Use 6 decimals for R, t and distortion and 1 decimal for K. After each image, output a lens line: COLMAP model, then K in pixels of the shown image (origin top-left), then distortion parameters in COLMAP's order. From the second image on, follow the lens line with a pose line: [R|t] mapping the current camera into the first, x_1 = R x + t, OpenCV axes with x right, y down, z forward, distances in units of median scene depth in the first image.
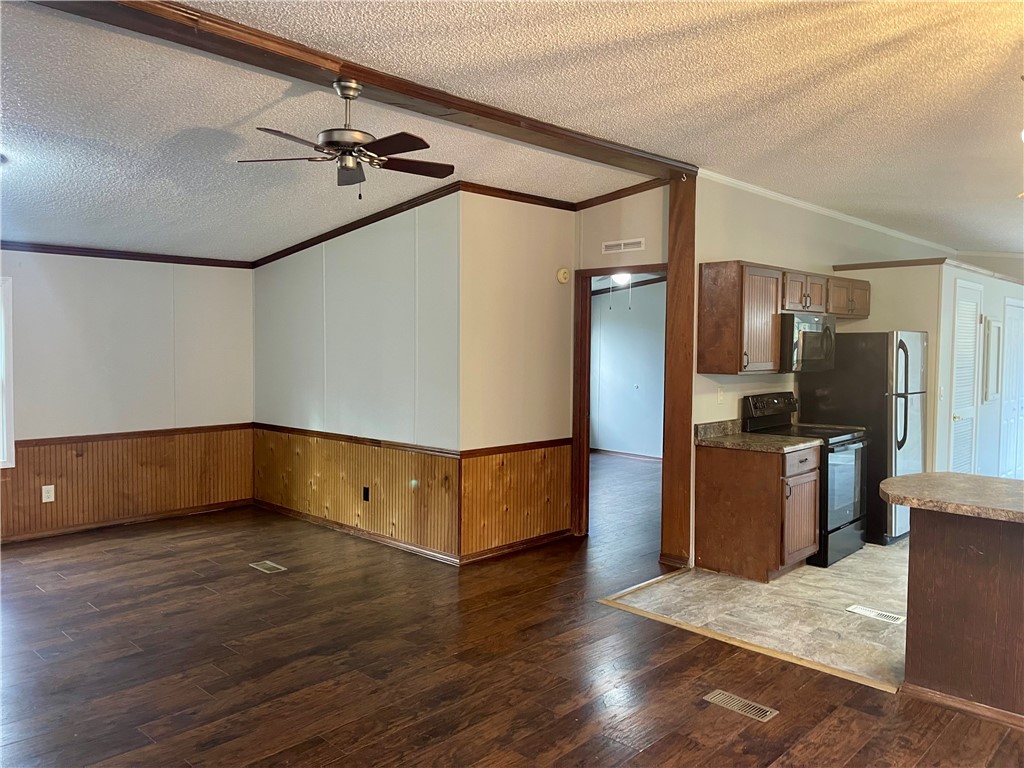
lens RADIAL K [[774.5, 0, 518.5], [0, 774.5, 375.7], [0, 0, 1]] dist [0.089598, -0.111909]
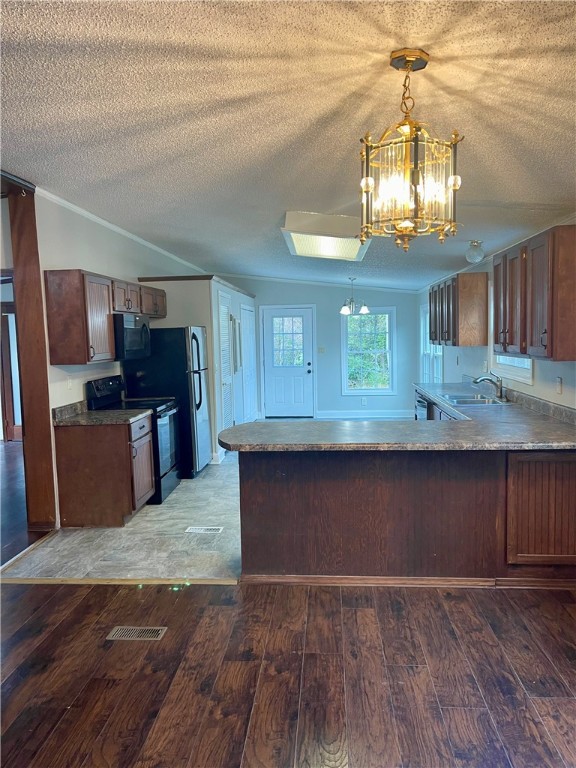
lens RADIAL K [[580.9, 0, 288.2], [0, 580.9, 386.2], [0, 0, 1]] dist [0.089598, -0.111909]
pose [[0.774716, -0.084624, 0.626621, -0.052706], [0.058790, 0.996351, 0.061871, -0.005649], [-0.629571, -0.011094, 0.776864, 0.093358]]
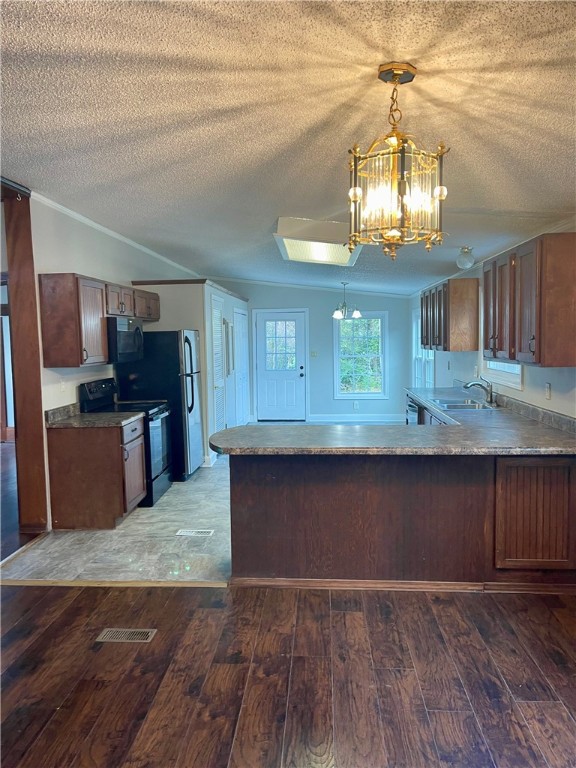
lens RADIAL K [[580.9, 0, 281.5], [0, 580.9, 382.5], [0, 0, 1]] dist [0.089598, -0.111909]
pose [[0.775179, -0.072516, 0.627566, -0.054339], [0.052676, 0.997350, 0.050180, -0.006862], [-0.629542, -0.005841, 0.776945, 0.086349]]
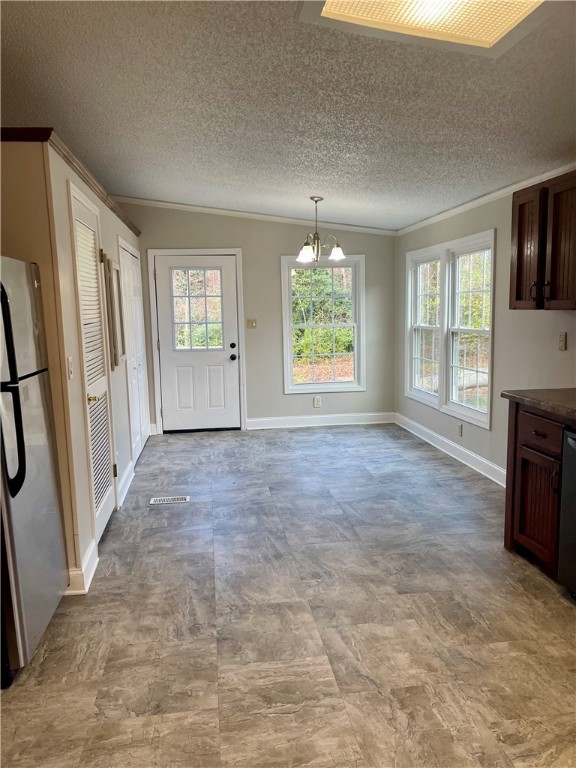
lens RADIAL K [[580.9, 0, 284.8], [0, 580.9, 388.8], [0, 0, 1]] dist [0.089598, -0.111909]
pose [[0.625629, -0.136142, 0.768150, 0.370898], [0.064495, 0.990310, 0.122987, -0.008635], [-0.777450, -0.027403, 0.628347, 0.748672]]
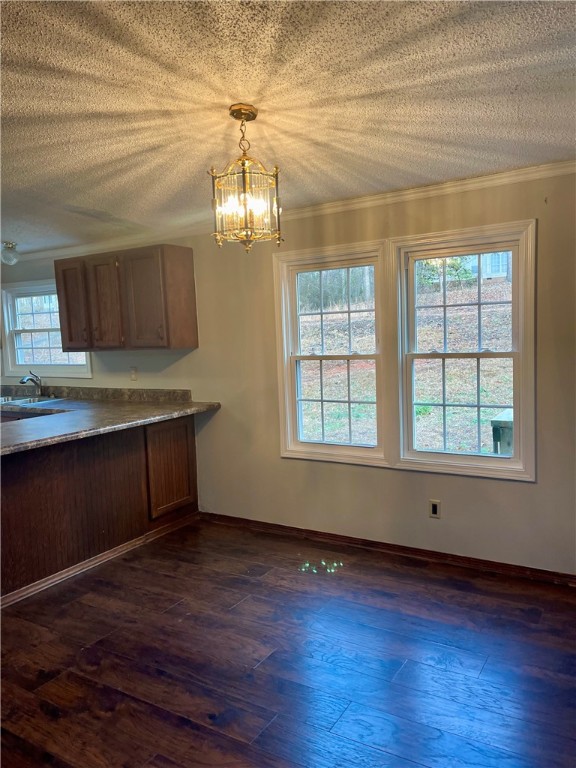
lens RADIAL K [[580.9, 0, 290.8], [0, 580.9, 385.3], [0, 0, 1]] dist [0.089598, -0.111909]
pose [[-0.208816, -0.093385, 0.973486, -0.269439], [0.079149, 0.990551, 0.112000, -0.004079], [-0.974747, 0.100438, -0.199452, 0.426710]]
